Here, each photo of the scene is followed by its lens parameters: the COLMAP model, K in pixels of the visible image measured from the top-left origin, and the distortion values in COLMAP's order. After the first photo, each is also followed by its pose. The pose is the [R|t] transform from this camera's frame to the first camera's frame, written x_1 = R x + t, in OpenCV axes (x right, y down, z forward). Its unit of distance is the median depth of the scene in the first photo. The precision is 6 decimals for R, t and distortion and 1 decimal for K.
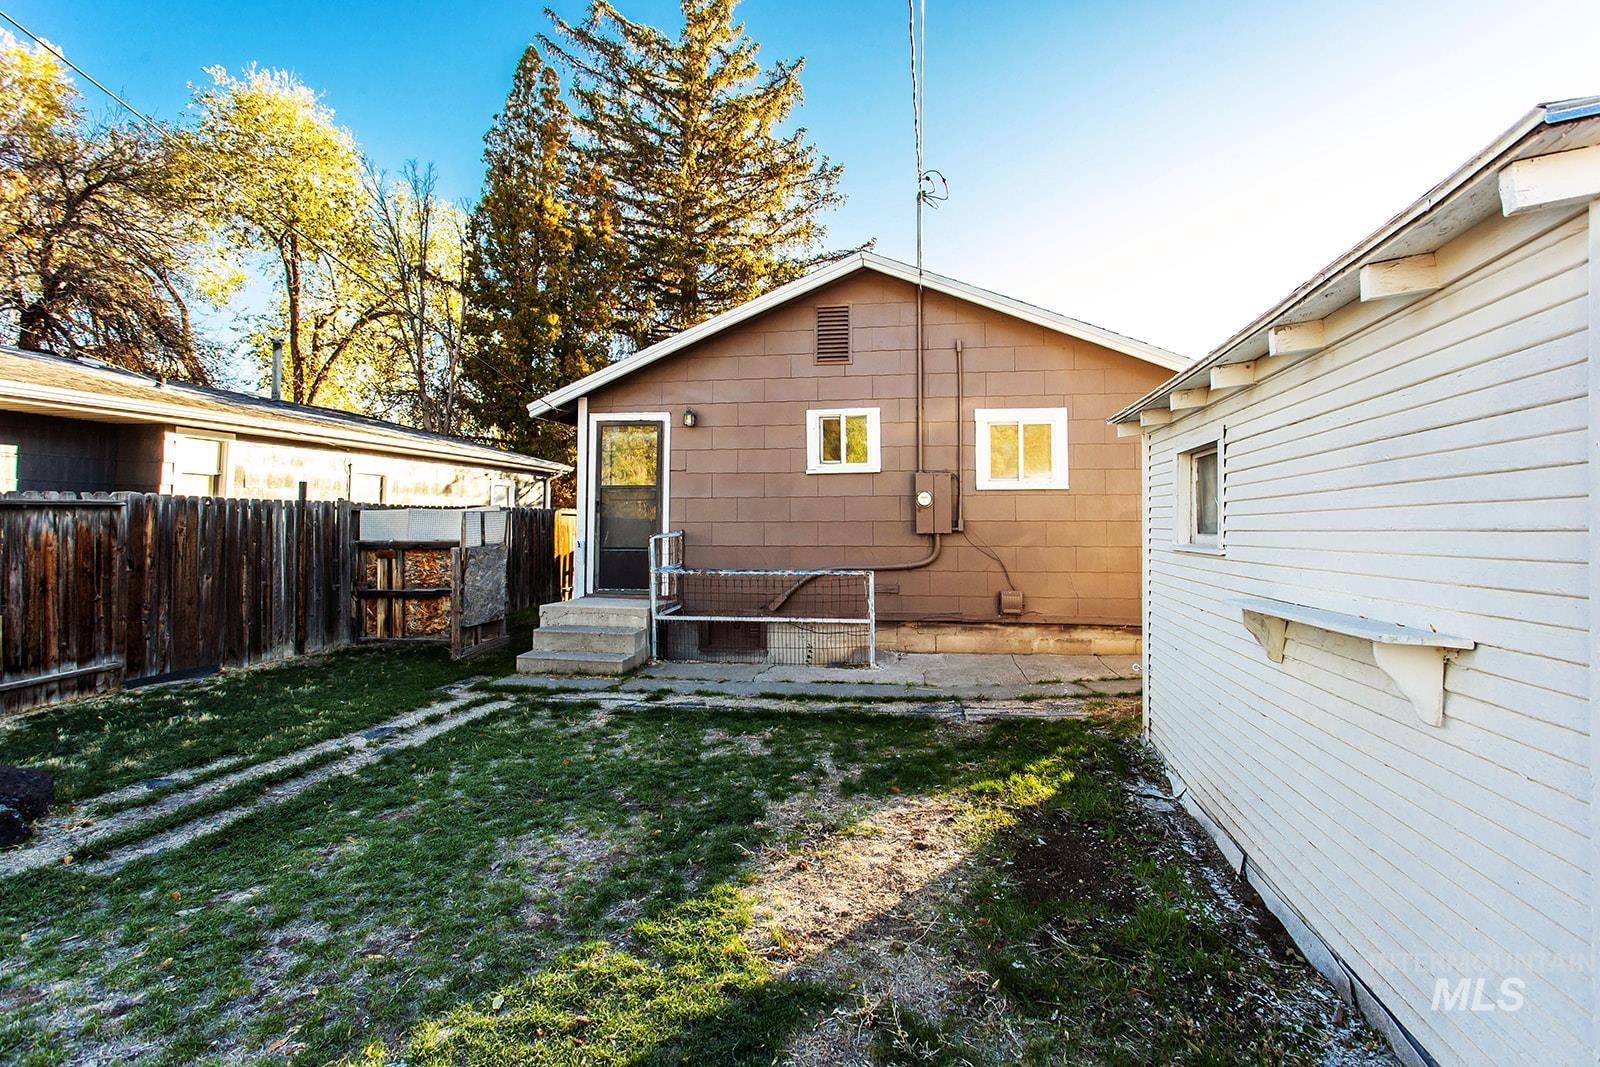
lens RADIAL K [[780.1, 0, 797.0], [0, 780.1, 507.7], [0, 0, 1]] dist [0.001462, 0.001773]
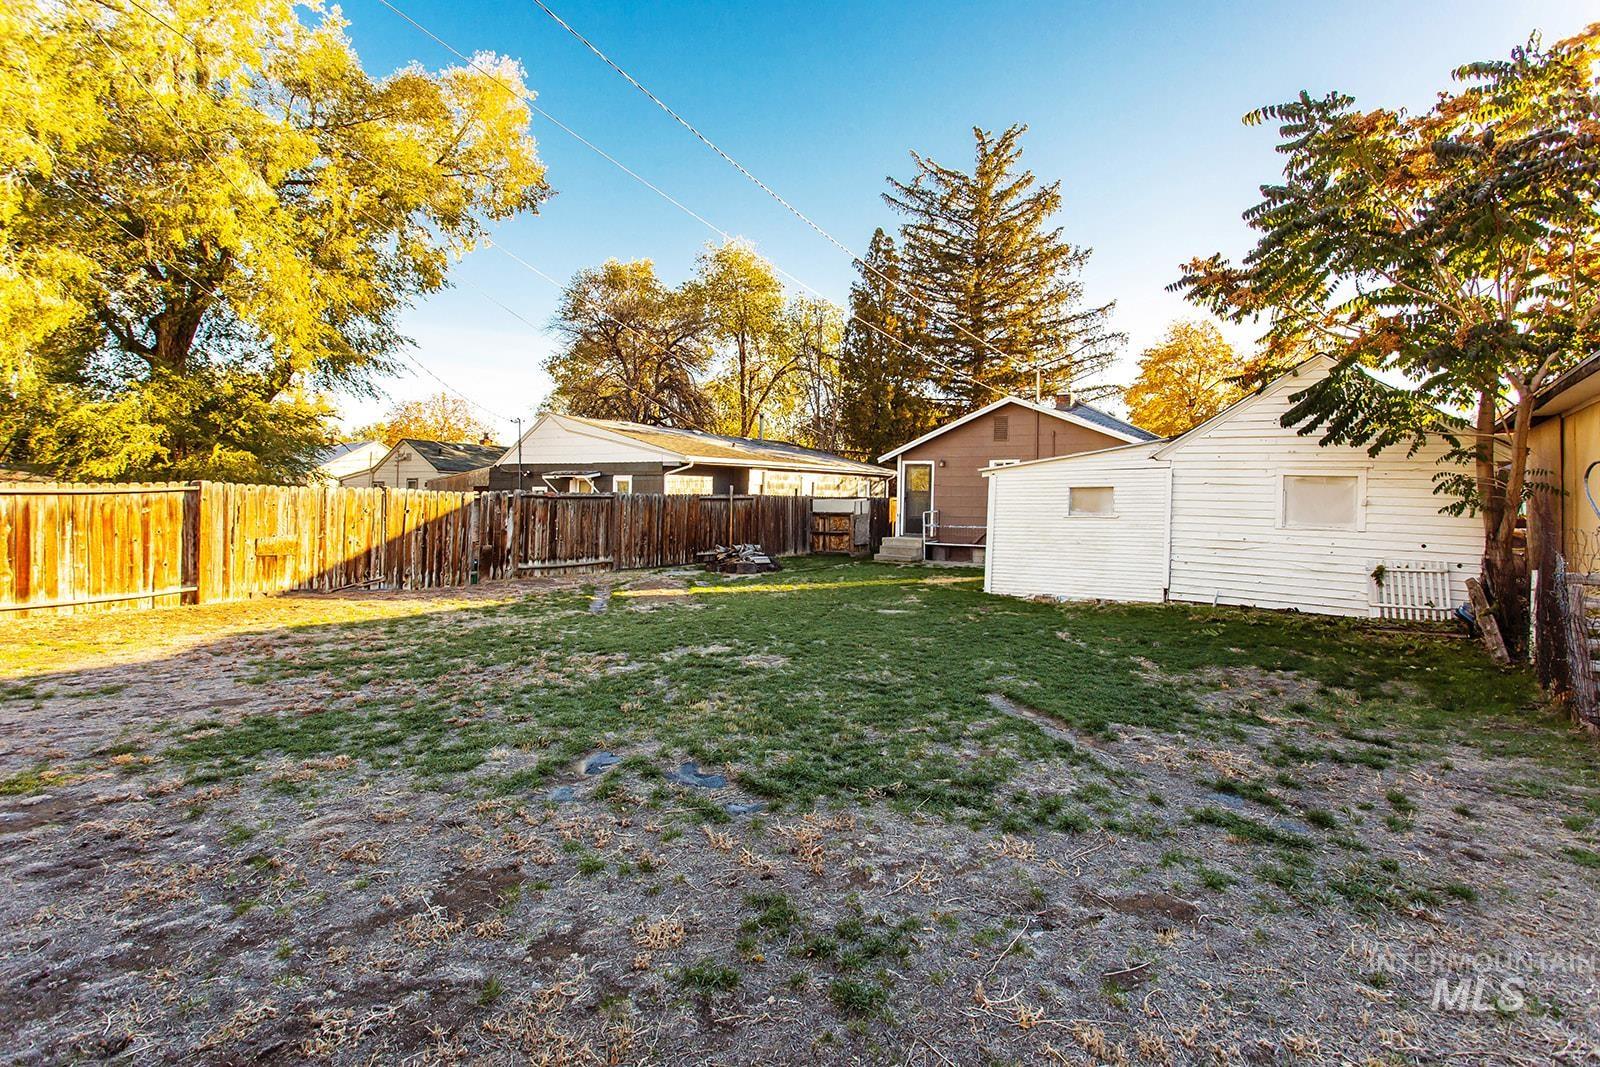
lens RADIAL K [[780.1, 0, 797.0], [0, 780.1, 507.7], [0, 0, 1]] dist [0.001462, 0.001773]
pose [[0.910642, 0.014980, -0.412924, 0.425700], [-0.002894, 0.999549, 0.029879, -0.045244], [0.413185, -0.026015, 0.910275, -1.306675]]
